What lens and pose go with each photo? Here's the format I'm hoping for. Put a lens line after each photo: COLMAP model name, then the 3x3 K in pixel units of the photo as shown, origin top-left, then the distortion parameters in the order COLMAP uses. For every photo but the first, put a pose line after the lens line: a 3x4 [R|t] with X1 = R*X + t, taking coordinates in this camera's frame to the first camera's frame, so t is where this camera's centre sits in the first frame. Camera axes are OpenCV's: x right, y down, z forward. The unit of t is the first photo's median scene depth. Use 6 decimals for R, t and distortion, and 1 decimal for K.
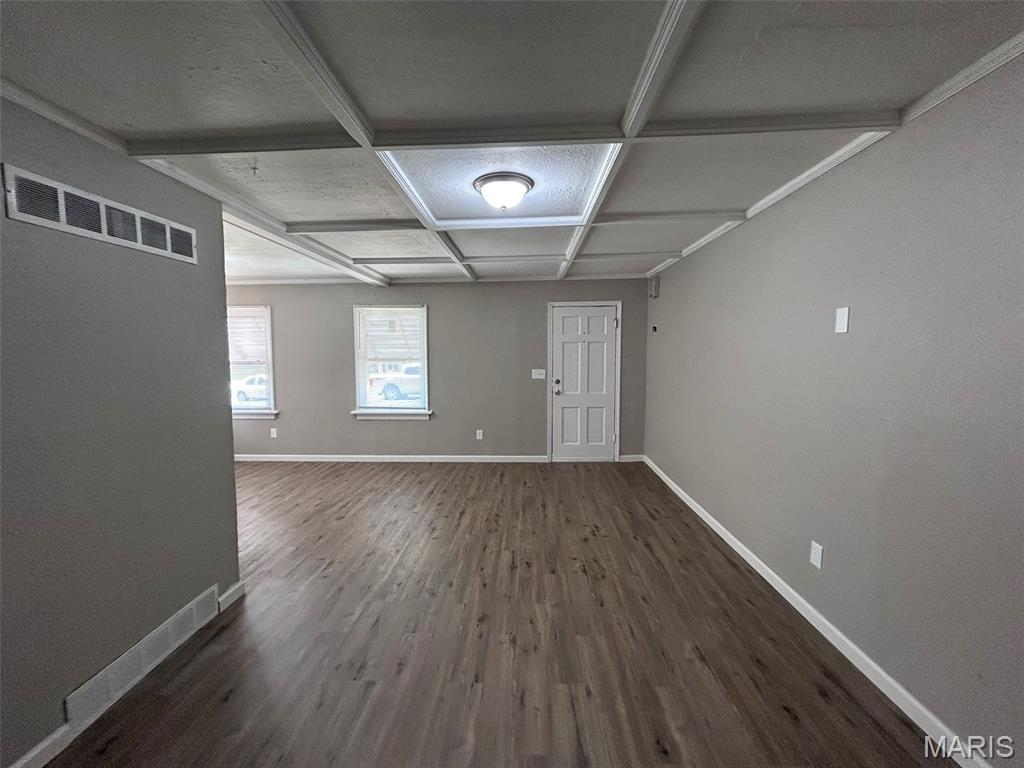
lens RADIAL K [[412.9, 0, 512.0], [0, 412.9, 384.0], [0, 0, 1]] dist [0.000065, 0.000434]
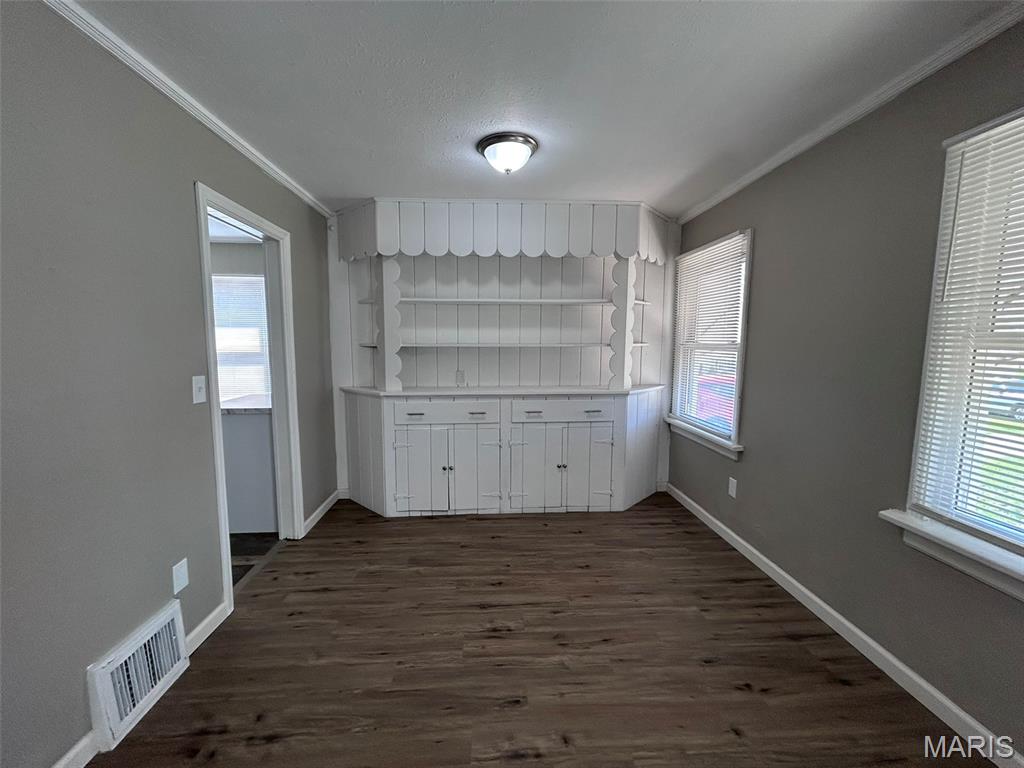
lens RADIAL K [[412.9, 0, 512.0], [0, 412.9, 384.0], [0, 0, 1]] dist [0.000065, 0.000434]
pose [[0.093795, 0.105517, -0.989984, -0.224516], [-0.085544, 0.991545, 0.097578, -0.060833], [0.991910, 0.075535, 0.102029, 1.272179]]
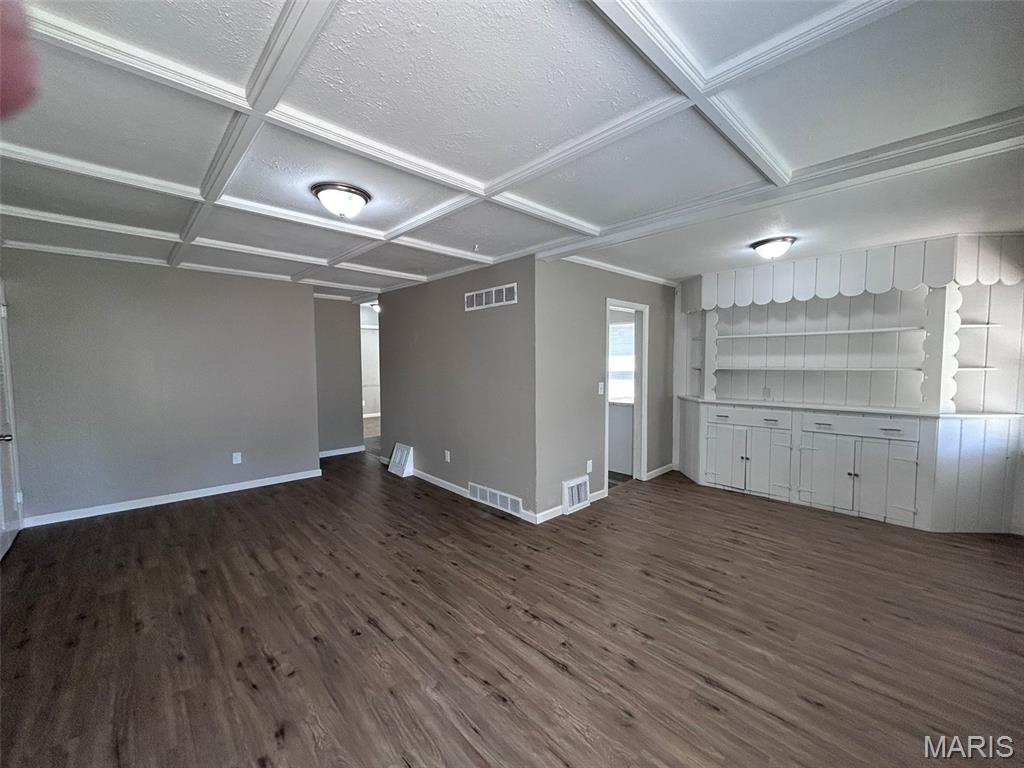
lens RADIAL K [[412.9, 0, 512.0], [0, 412.9, 384.0], [0, 0, 1]] dist [0.000065, 0.000434]
pose [[-0.699633, 0.047754, -0.712905, 0.348599], [-0.051174, 0.991853, 0.116661, -0.117203], [0.712668, 0.118102, -0.691489, 1.633606]]
